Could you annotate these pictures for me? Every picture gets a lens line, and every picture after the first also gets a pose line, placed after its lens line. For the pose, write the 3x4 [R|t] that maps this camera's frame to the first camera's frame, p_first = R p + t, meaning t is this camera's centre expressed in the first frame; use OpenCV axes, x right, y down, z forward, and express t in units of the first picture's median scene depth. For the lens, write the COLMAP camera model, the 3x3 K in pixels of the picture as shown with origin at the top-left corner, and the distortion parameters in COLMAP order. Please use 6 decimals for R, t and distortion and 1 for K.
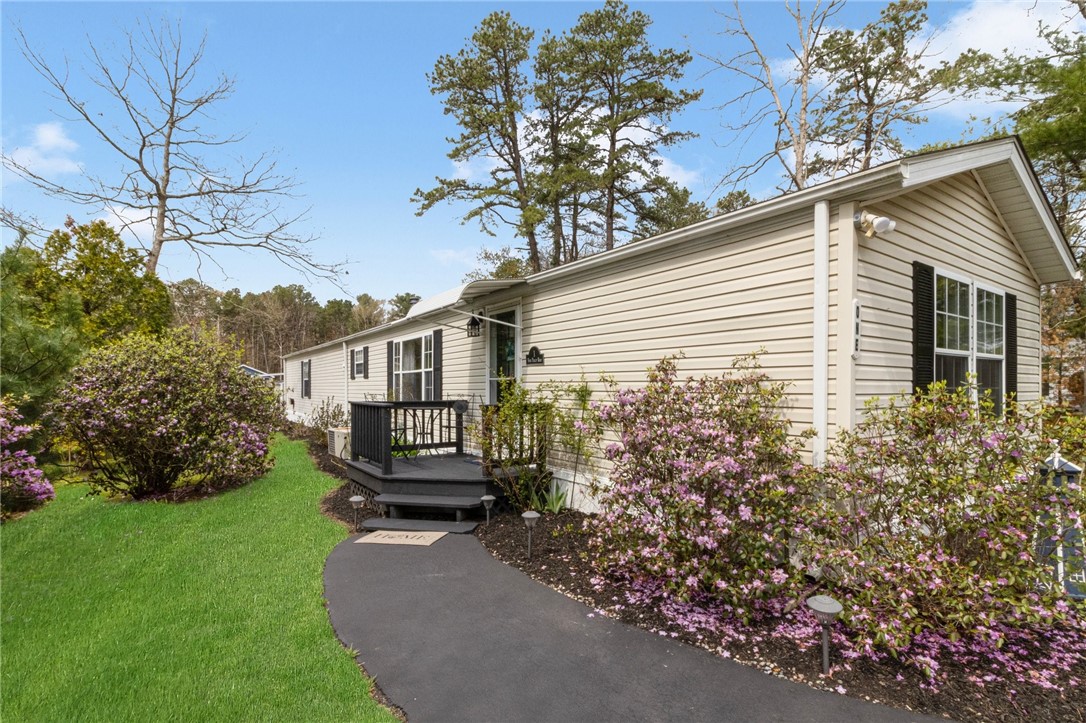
lens RADIAL K [[508.9, 0, 543.0], [0, 508.9, 388.7], [0, 0, 1]] dist [-0.000763, 0.000225]
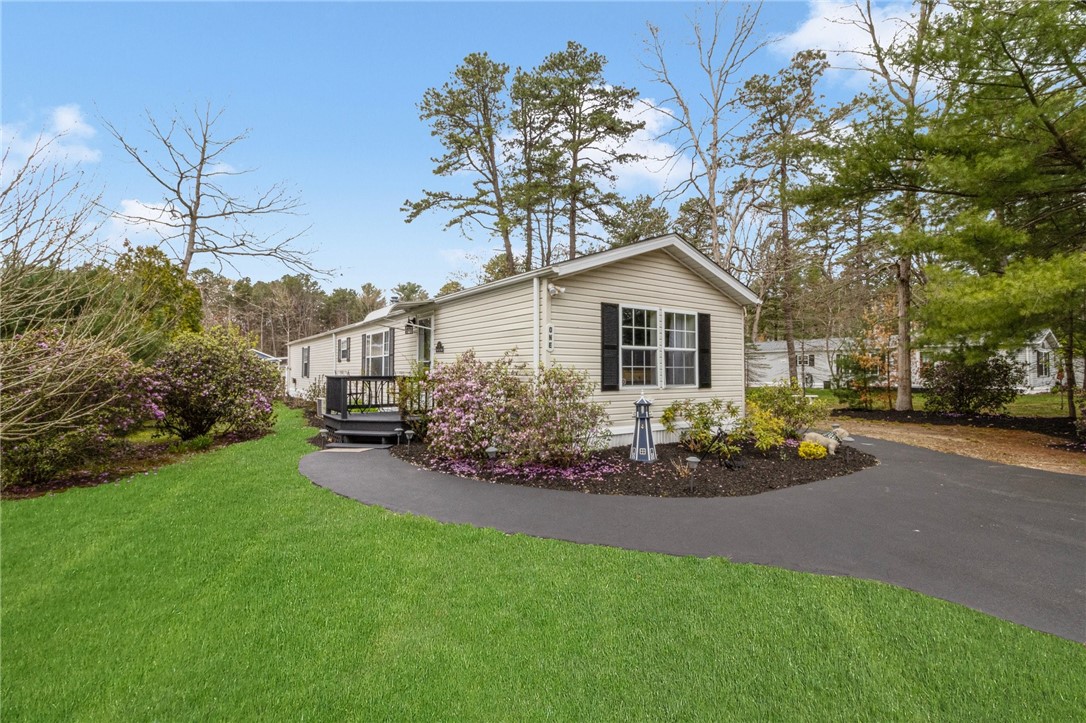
lens RADIAL K [[493.0, 0, 545.5], [0, 493.0, 358.1], [0, 0, 1]] dist [-0.001248, -0.000109]
pose [[0.999975, 0.004252, 0.005589, 0.069938], [-0.004078, 0.999517, -0.030815, 0.003787], [-0.005717, 0.030791, 0.999509, -0.126502]]
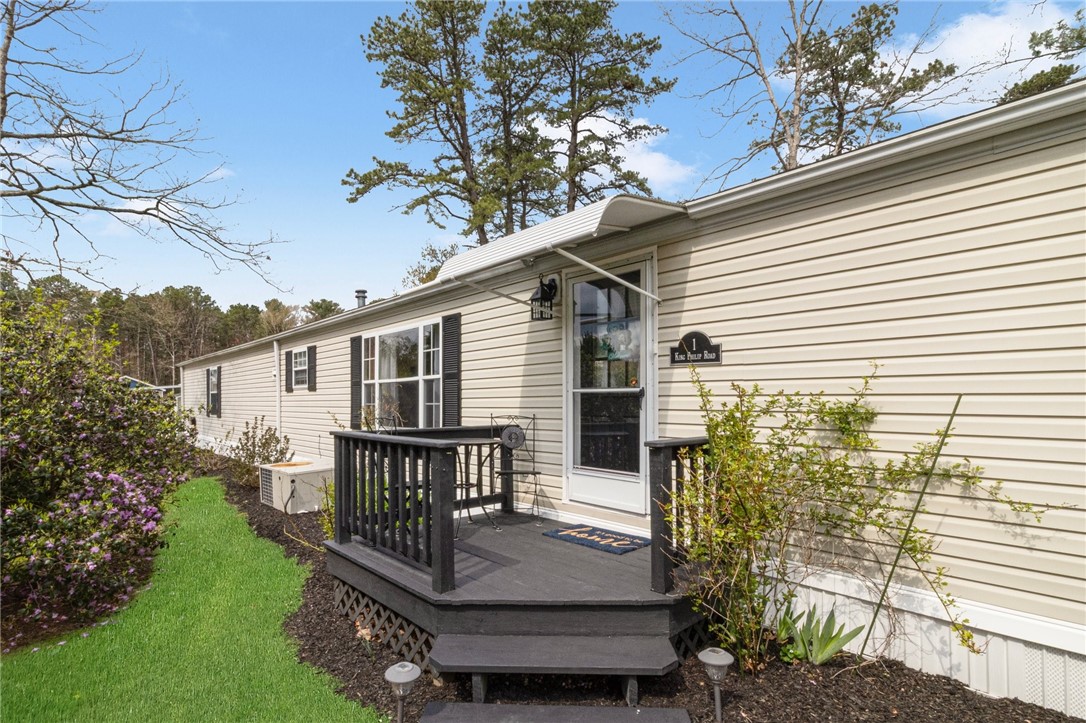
lens RADIAL K [[514.7, 0, 542.6], [0, 514.7, 400.3], [0, 0, 1]] dist [0.000781, -0.000086]
pose [[0.989133, -0.001863, 0.147009, -0.058912], [0.002504, 0.999988, -0.004175, -0.001281], [-0.146999, 0.004498, 0.989126, 0.105192]]
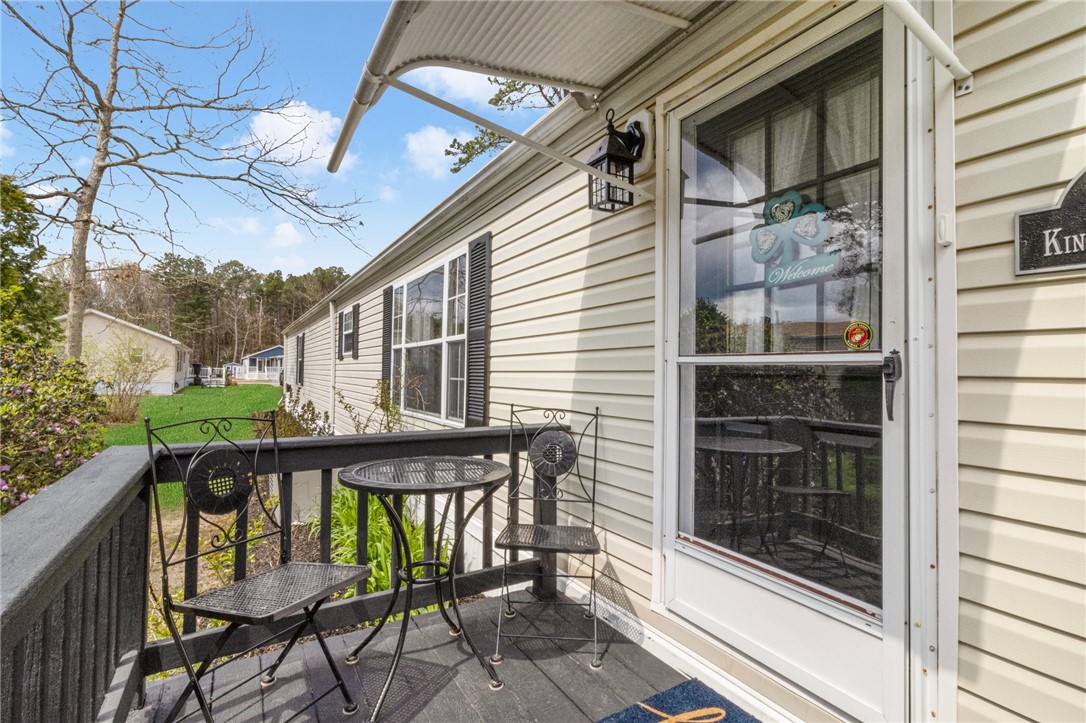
lens RADIAL K [[497.7, 0, 547.3], [0, 497.7, 358.8], [0, 0, 1]] dist [0.001567, 0.000291]
pose [[0.998348, 0.011462, -0.056294, -0.040593], [-0.013023, 0.999539, -0.027441, -0.002938], [0.055953, 0.028129, 0.998037, 0.190550]]
